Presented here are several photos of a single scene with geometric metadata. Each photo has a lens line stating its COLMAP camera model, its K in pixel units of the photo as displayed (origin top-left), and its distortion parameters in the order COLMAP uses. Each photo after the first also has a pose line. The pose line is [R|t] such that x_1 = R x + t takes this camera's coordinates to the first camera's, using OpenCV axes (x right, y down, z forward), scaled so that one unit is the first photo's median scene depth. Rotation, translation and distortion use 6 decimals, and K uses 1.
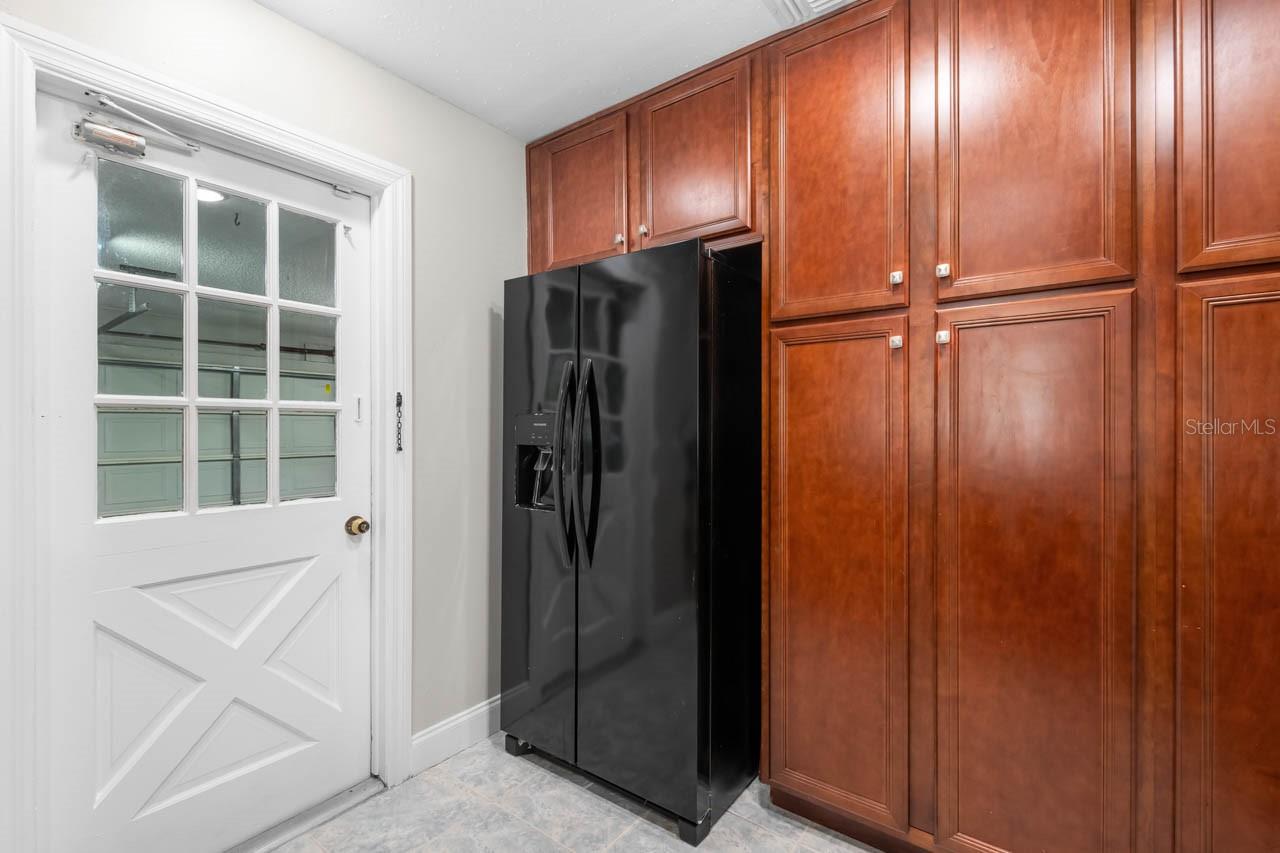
lens RADIAL K [[571.0, 0, 640.0], [0, 571.0, 426.5], [0, 0, 1]] dist [0.000760, -0.000262]
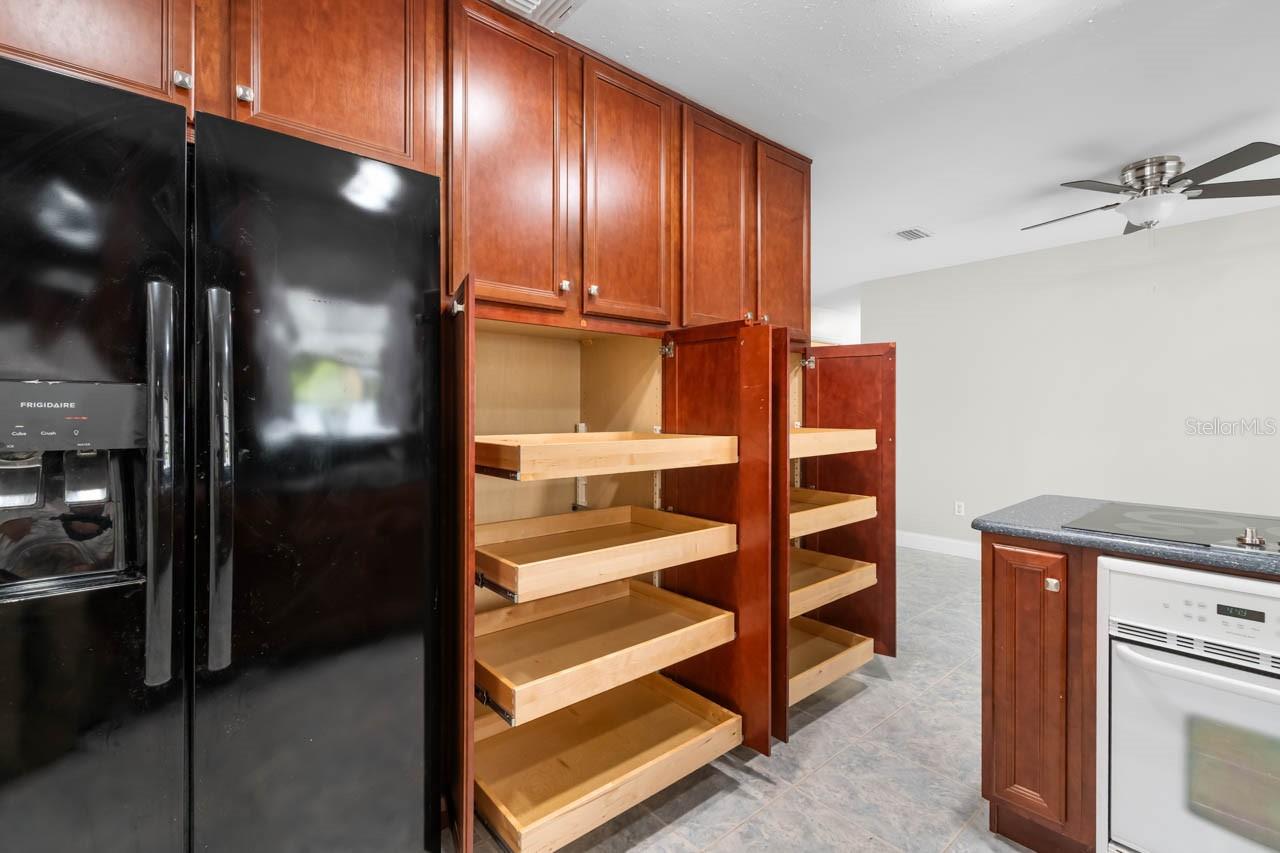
lens RADIAL K [[572.7, 0, 638.5], [0, 572.7, 413.8], [0, 0, 1]] dist [0.001577, -0.000230]
pose [[0.218236, -0.001246, 0.975895, -0.592200], [-0.001214, 0.999998, 0.001549, 0.006186], [-0.975895, -0.001523, 0.218234, 0.505748]]
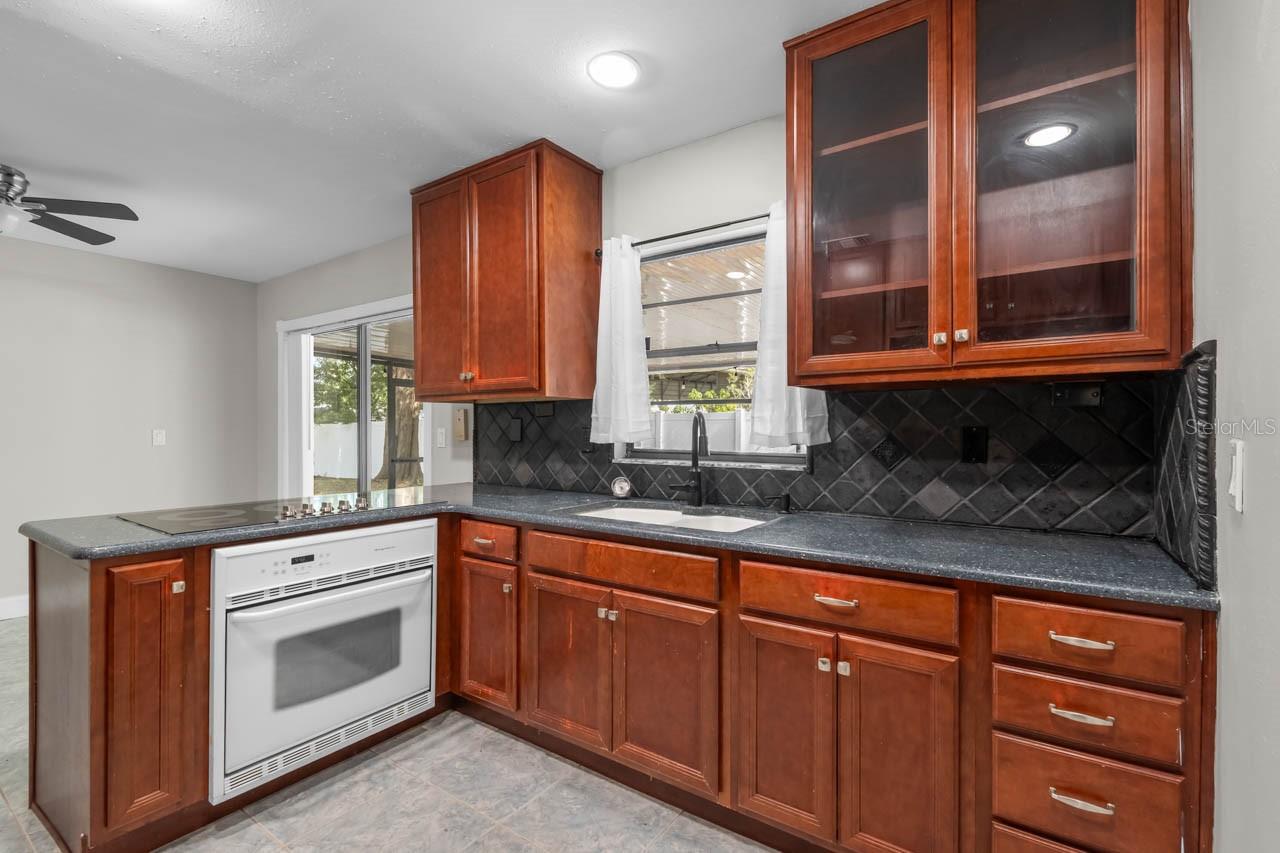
lens RADIAL K [[581.4, 0, 632.2], [0, 581.4, 425.4], [0, 0, 1]] dist [0.001643, -0.001177]
pose [[-0.999309, -0.001194, -0.037144, -0.346483], [-0.000888, 0.999966, -0.008255, 0.002414], [0.037152, -0.008217, -0.999276, 1.053933]]
